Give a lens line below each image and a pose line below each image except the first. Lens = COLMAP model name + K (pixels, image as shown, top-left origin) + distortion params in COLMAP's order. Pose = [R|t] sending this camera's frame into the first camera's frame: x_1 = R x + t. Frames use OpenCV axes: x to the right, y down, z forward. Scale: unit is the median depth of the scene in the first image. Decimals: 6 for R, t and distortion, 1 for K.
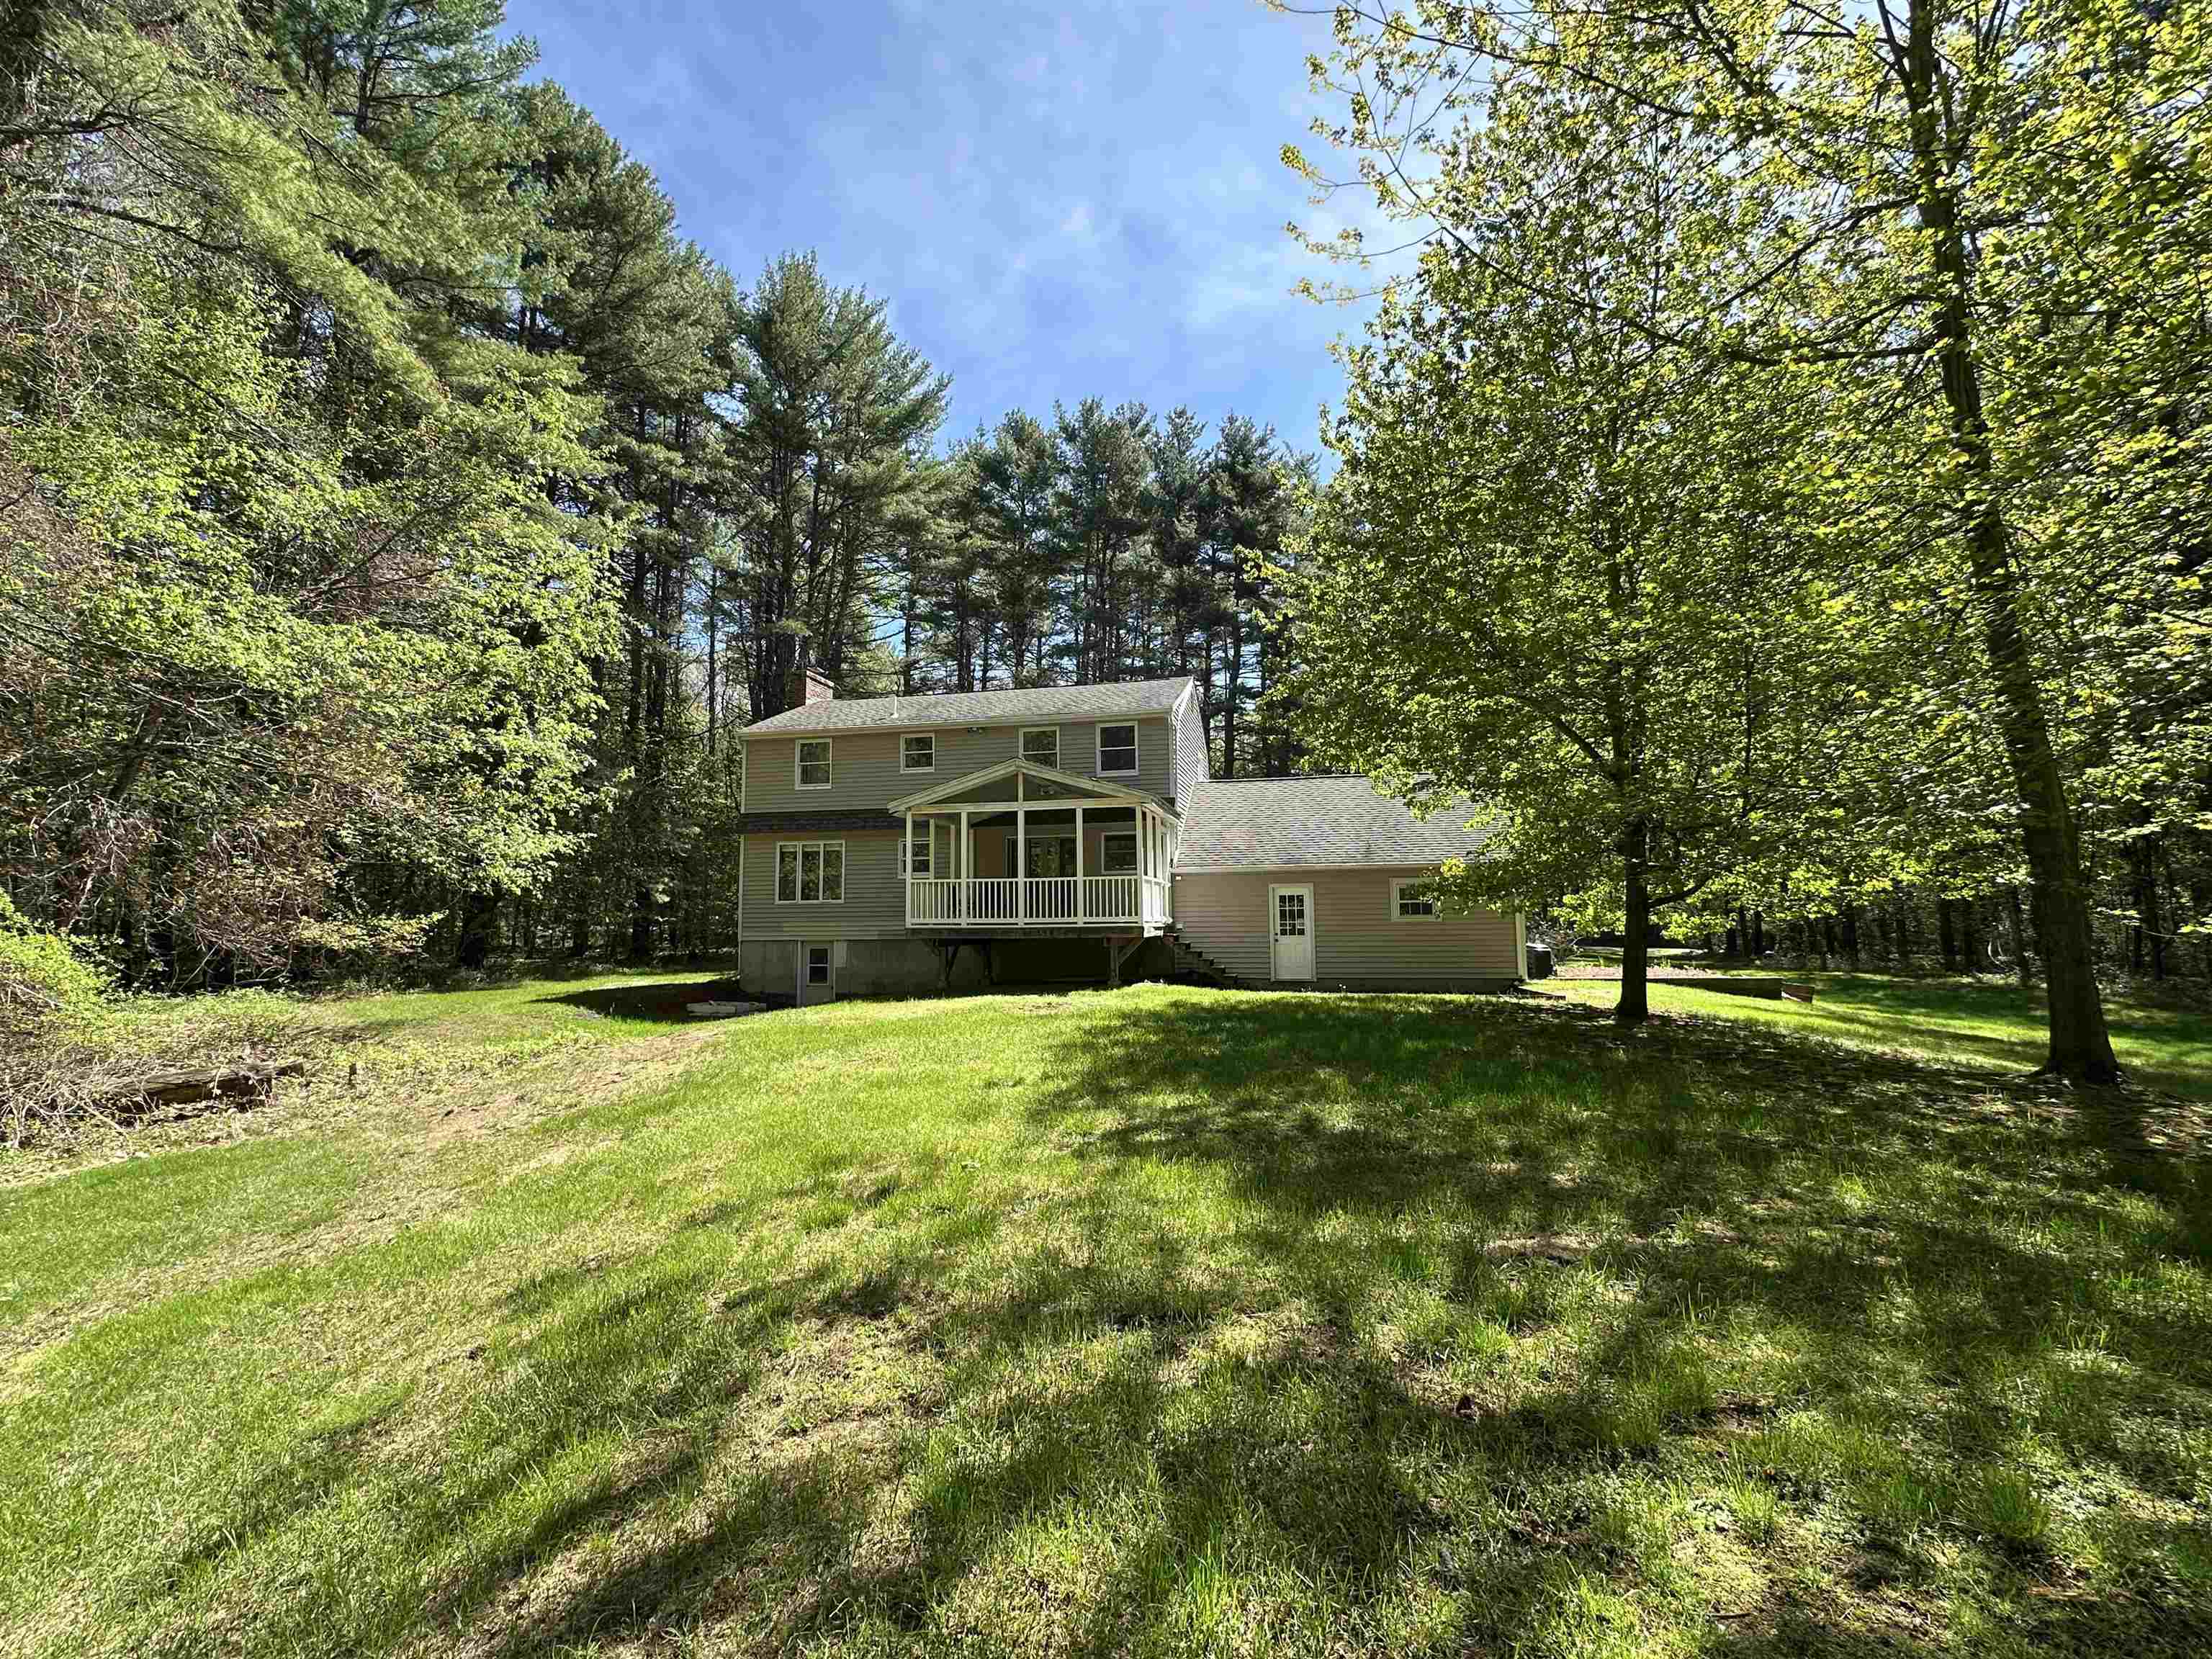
lens RADIAL K [[981.2, 0, 1106.0], [0, 981.2, 829.5], [0, 0, 1]] dist [-0.000133, 0.000072]
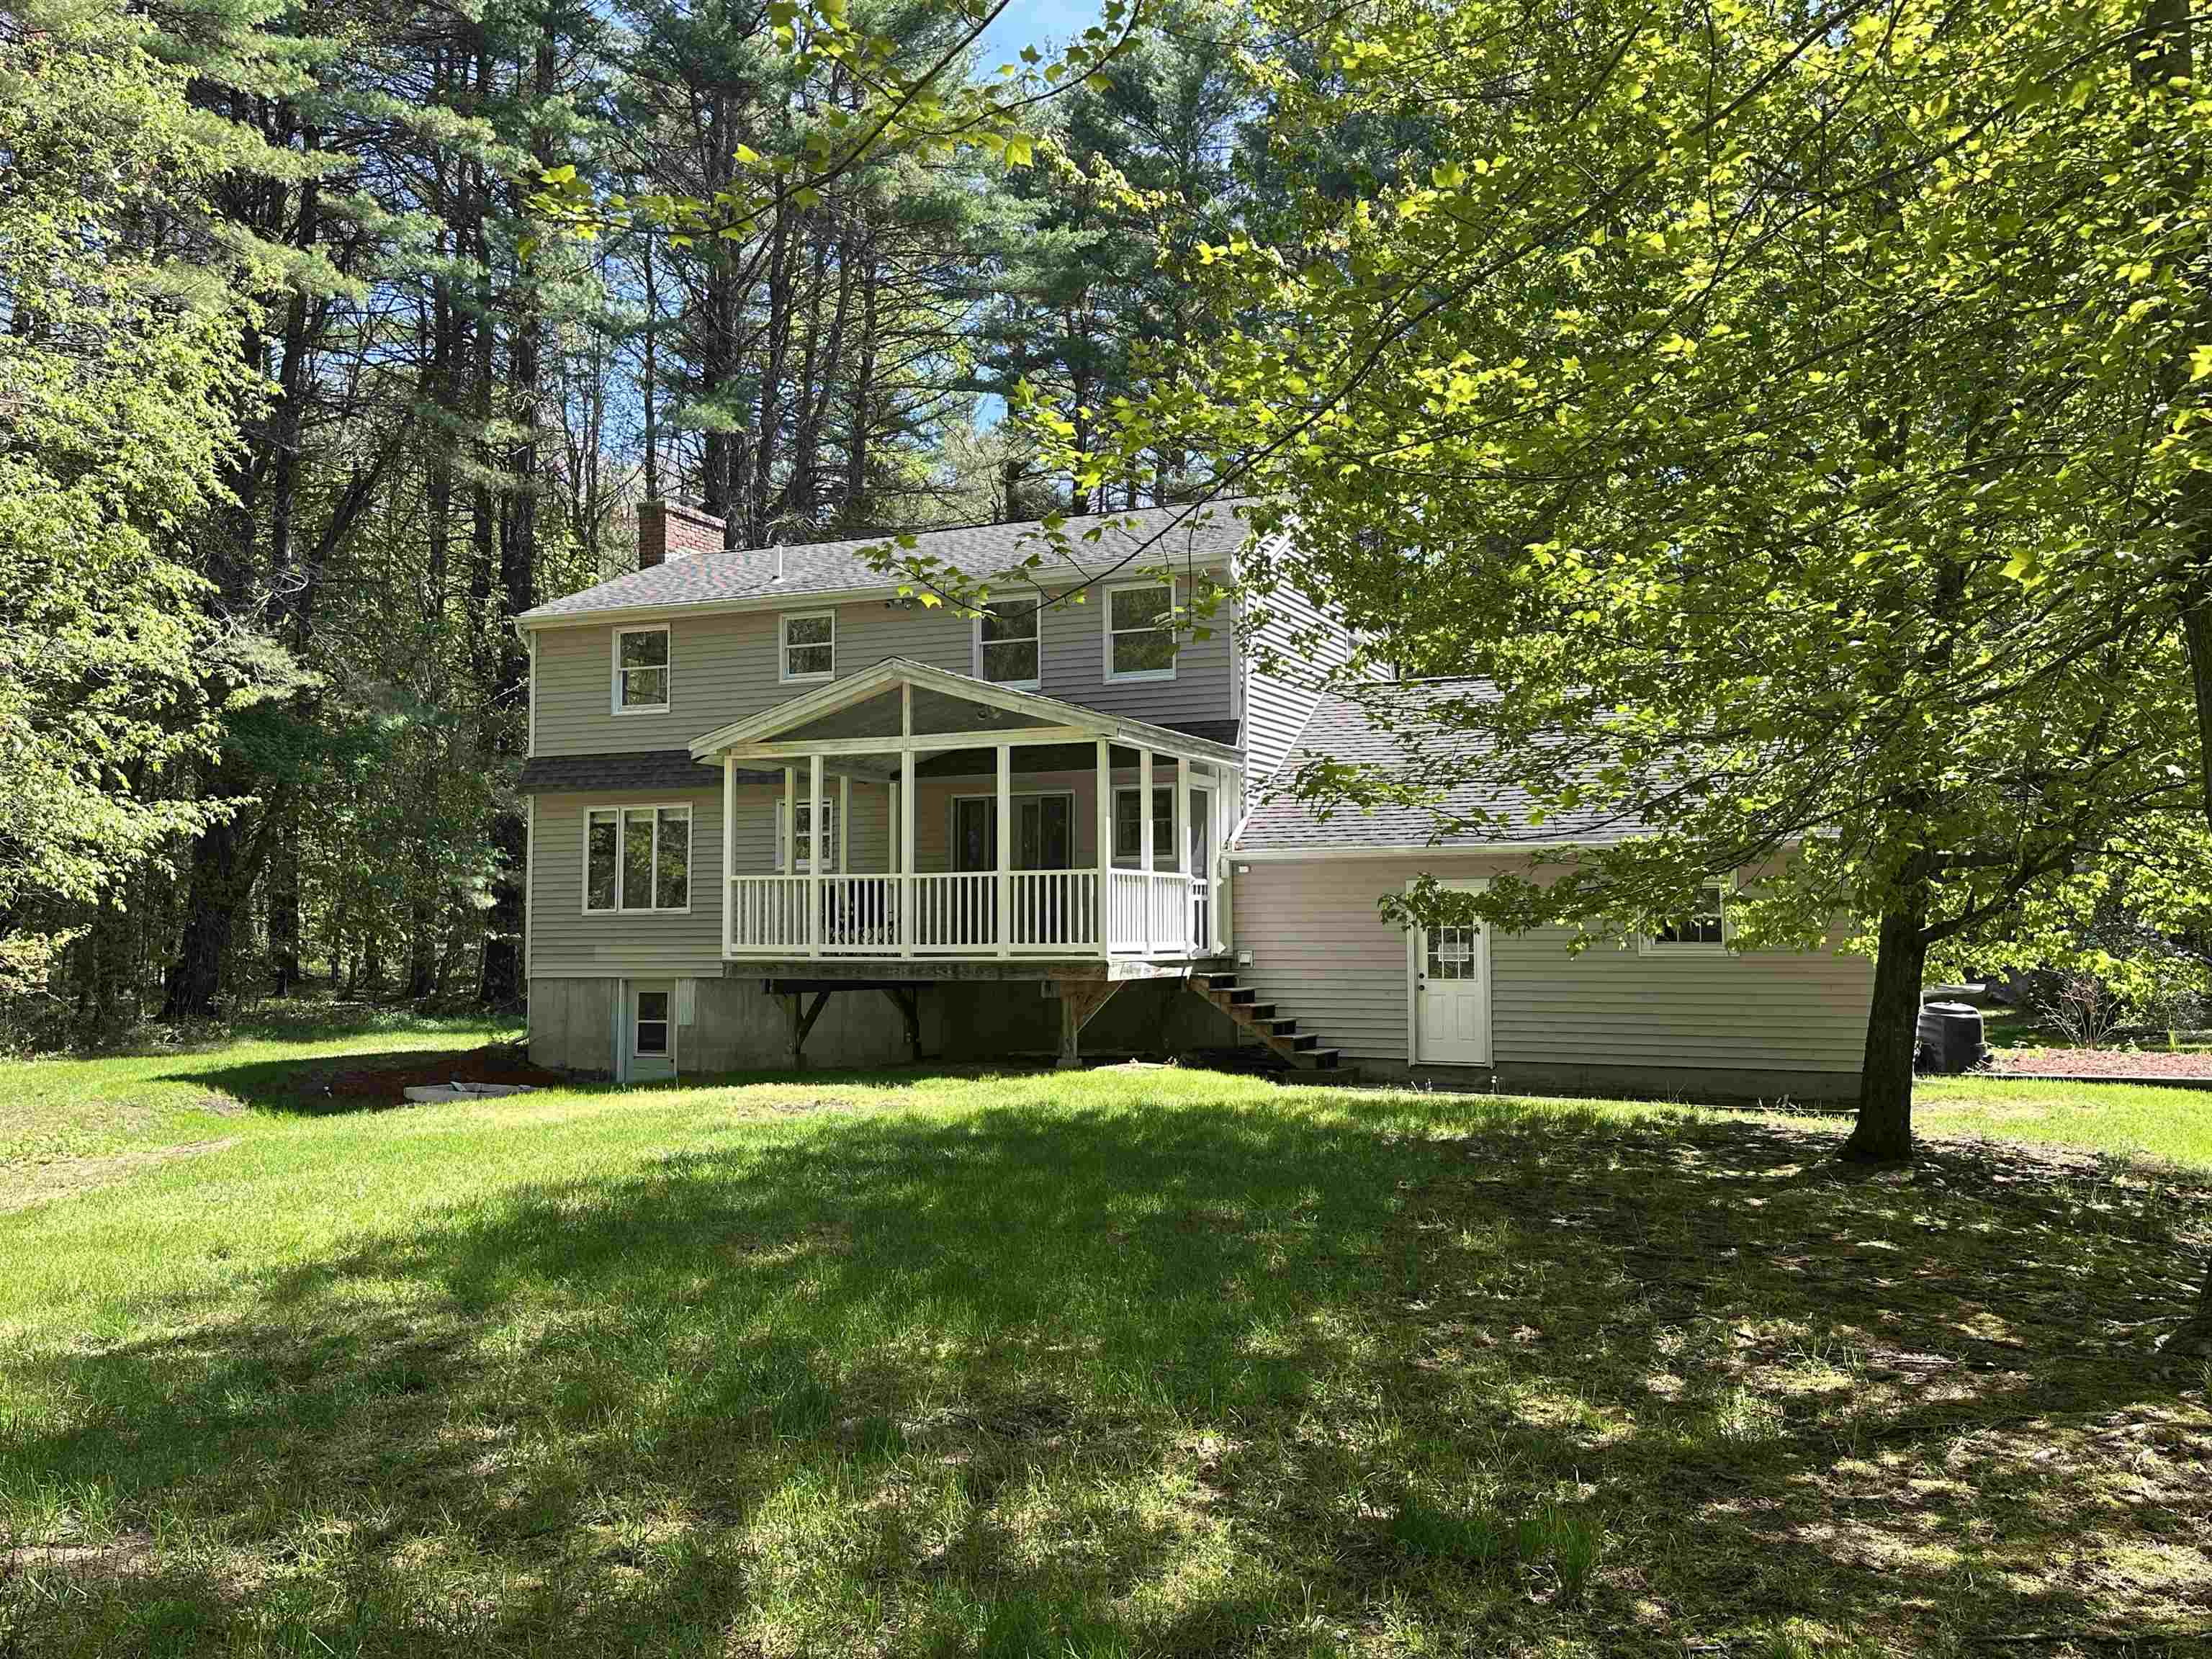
lens RADIAL K [[1866.9, 0, 1106.0], [0, 1866.9, 829.5], [0, 0, 1]] dist [0.045542, -0.006512]
pose [[0.977420, -0.007122, -0.211185, 0.223223], [0.015053, 0.999240, 0.035970, -0.010483], [0.210768, -0.038336, 0.976784, -0.011504]]
